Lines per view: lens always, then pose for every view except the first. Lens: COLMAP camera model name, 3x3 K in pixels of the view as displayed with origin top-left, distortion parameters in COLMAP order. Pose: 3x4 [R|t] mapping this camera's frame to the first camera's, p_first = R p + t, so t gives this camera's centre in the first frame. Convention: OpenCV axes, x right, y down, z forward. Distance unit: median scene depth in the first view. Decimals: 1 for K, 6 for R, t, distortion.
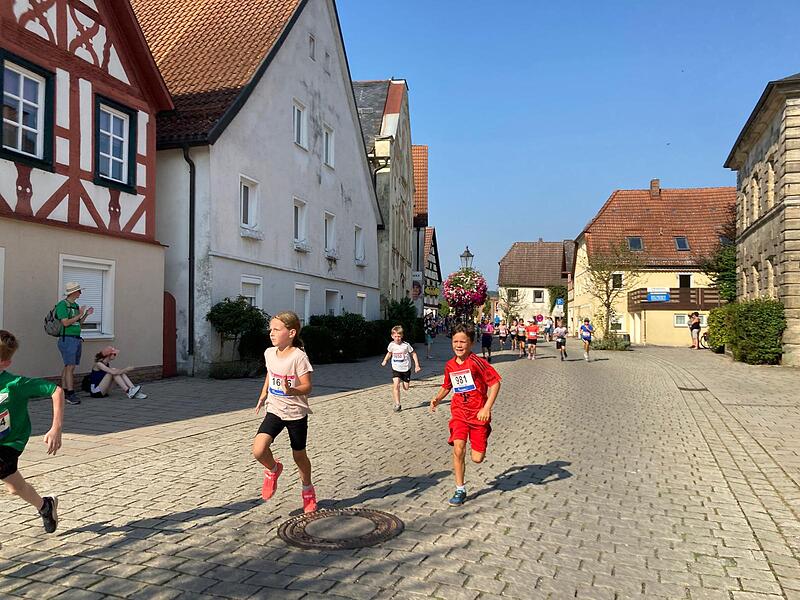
lens RADIAL K [[573.4, 0, 412.8], [0, 573.4, 301.7], [0, 0, 1]] dist [0.035236, -0.004214]
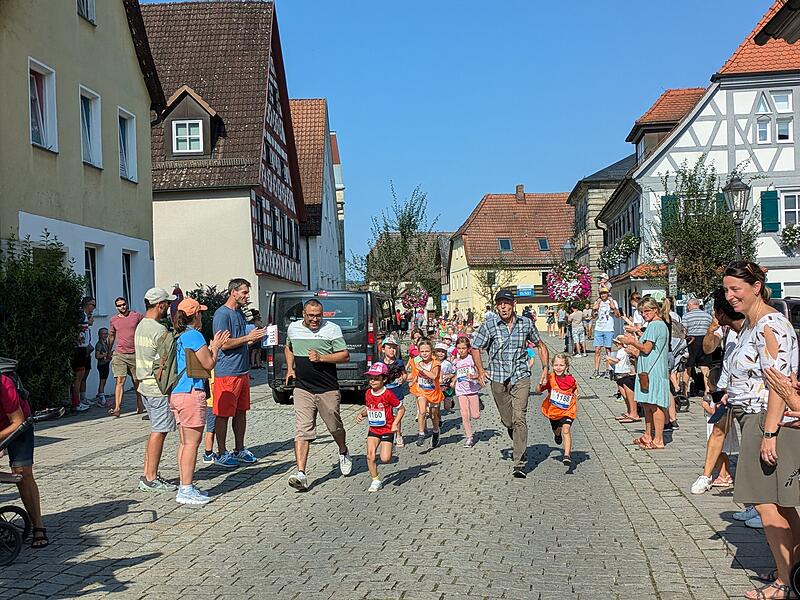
lens RADIAL K [[591.2, 0, 402.7], [0, 591.2, 303.6], [0, 0, 1]] dist [0.051731, -0.074016]
pose [[0.980150, -0.027159, 0.196387, -0.044242], [0.025374, 0.999611, 0.011601, -0.004027], [-0.196626, -0.006388, 0.980458, -0.104266]]
